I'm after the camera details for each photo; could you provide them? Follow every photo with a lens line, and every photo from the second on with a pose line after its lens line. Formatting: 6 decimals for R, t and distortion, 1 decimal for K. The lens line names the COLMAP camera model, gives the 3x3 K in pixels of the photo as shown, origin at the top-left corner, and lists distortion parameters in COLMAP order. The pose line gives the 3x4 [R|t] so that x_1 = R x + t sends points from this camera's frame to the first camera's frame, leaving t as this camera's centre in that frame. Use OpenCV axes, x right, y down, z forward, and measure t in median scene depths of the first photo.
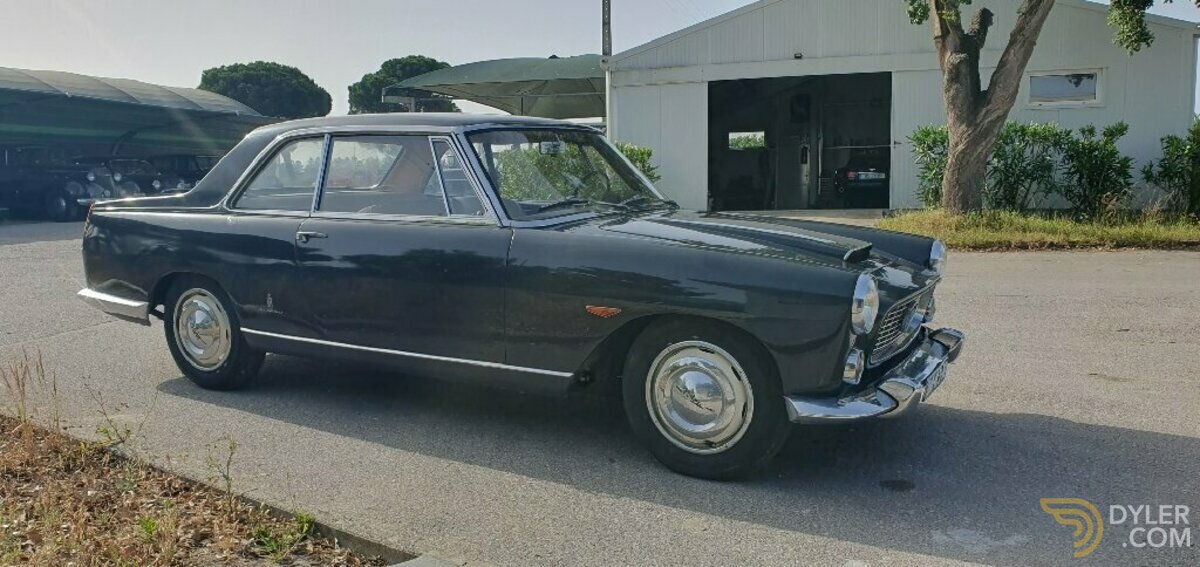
lens RADIAL K [[953.6, 0, 600.0], [0, 953.6, 283.5], [0, 0, 1]] dist [0.008068, 0.016378]
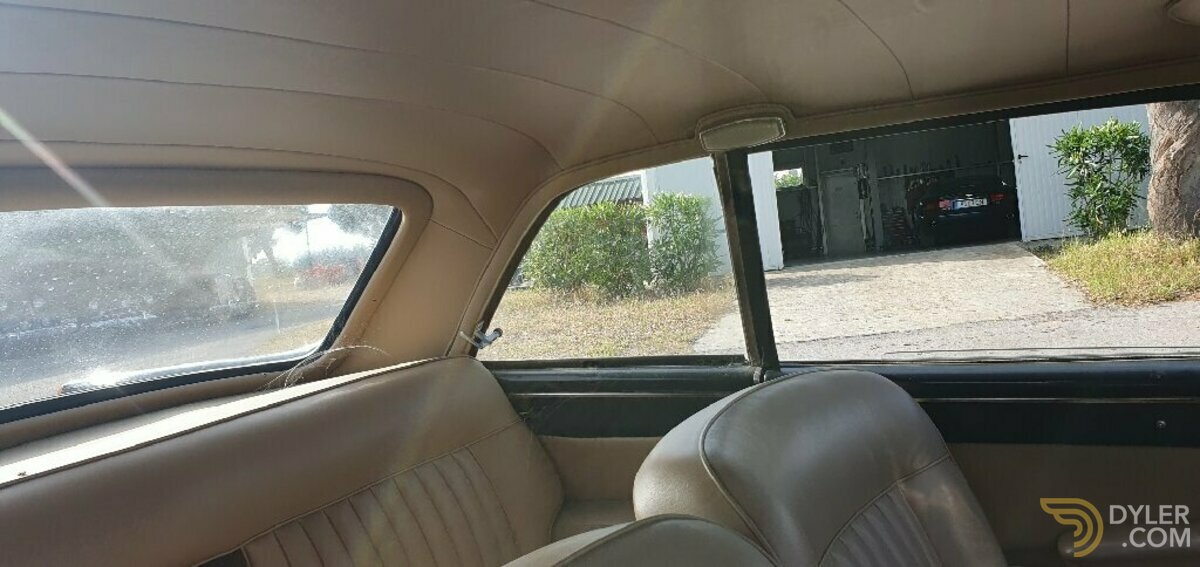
lens RADIAL K [[953.6, 0, 600.0], [0, 953.6, 283.5], [0, 0, 1]] dist [0.008068, 0.016378]
pose [[0.994901, -0.100761, 0.004330, -0.041704], [0.100834, 0.992952, -0.062286, -0.027222], [0.001976, 0.062405, 0.998049, 0.200964]]
